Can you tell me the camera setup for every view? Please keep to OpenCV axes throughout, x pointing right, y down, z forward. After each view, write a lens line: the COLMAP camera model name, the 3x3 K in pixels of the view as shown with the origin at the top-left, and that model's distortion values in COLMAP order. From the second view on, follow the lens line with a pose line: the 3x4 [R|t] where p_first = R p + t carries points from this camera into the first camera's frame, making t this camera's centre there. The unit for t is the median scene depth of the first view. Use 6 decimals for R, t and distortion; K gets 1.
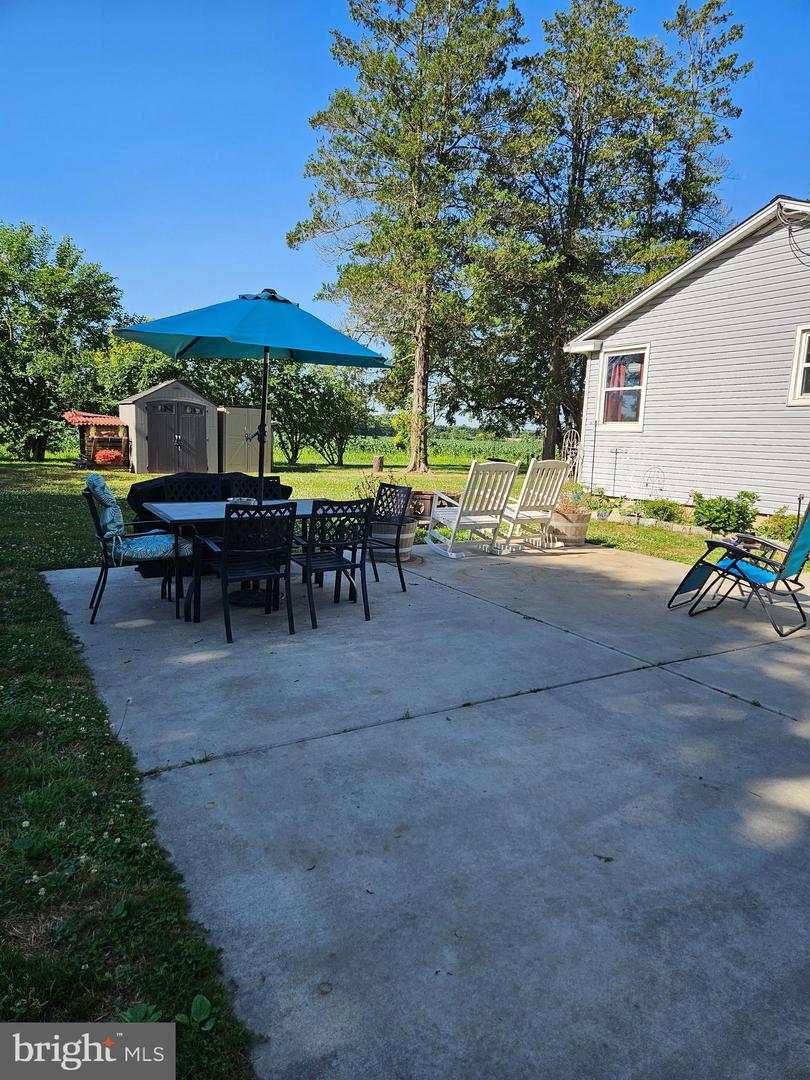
lens RADIAL K [[718.7, 0, 405.0], [0, 718.7, 540.0], [0, 0, 1]] dist [0.060082, -0.056378]
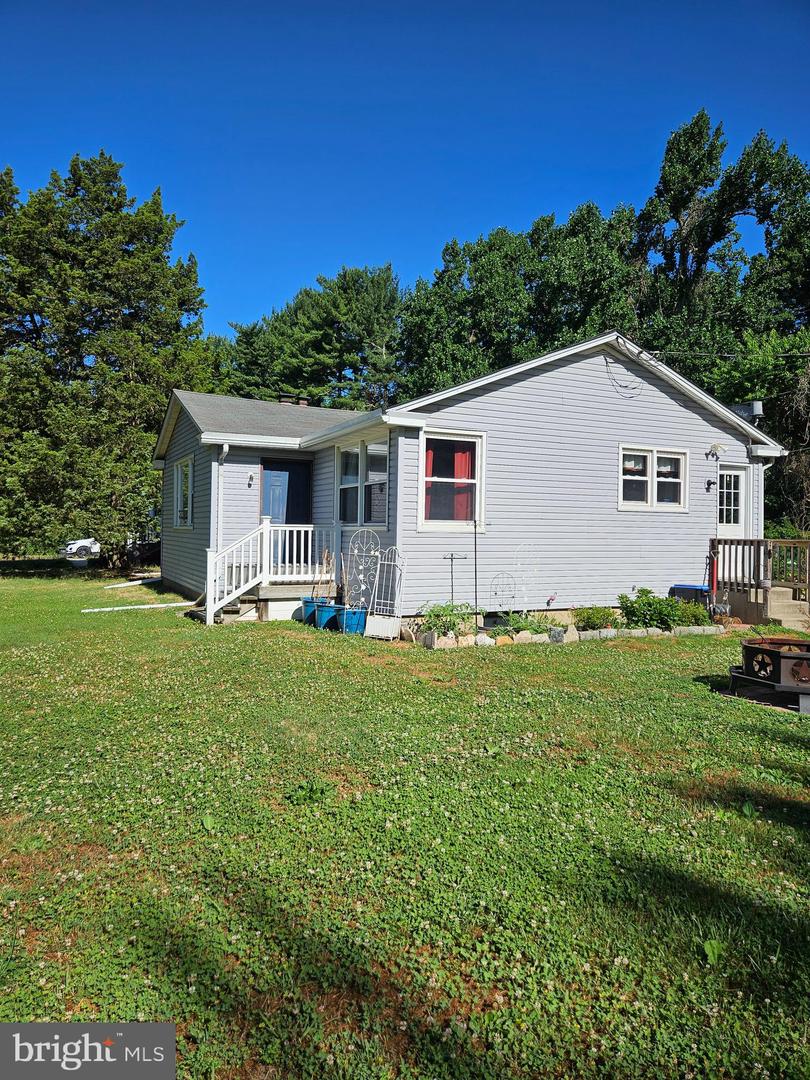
lens RADIAL K [[718.7, 0, 405.0], [0, 718.7, 540.0], [0, 0, 1]] dist [0.060082, -0.056378]
pose [[0.069560, -0.041223, 0.996726, -0.648396], [0.134197, 0.990451, 0.031598, -0.222975], [-0.988510, 0.131560, 0.074428, 1.272695]]
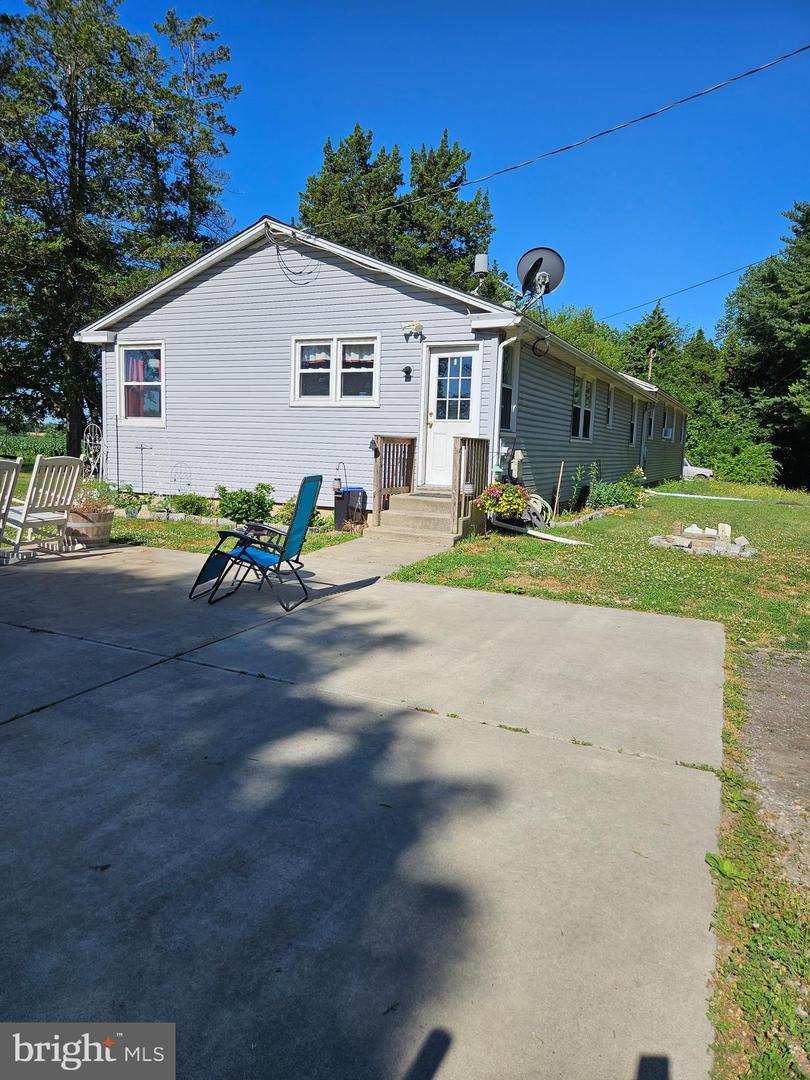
lens RADIAL K [[716.1, 0, 405.1], [0, 716.1, 532.8], [0, 0, 1]] dist [0.056181, -0.054563]
pose [[0.819985, -0.076347, 0.567271, 0.026586], [0.078261, 0.996711, 0.021018, 0.001500], [-0.567010, 0.027161, 0.823263, -0.010644]]
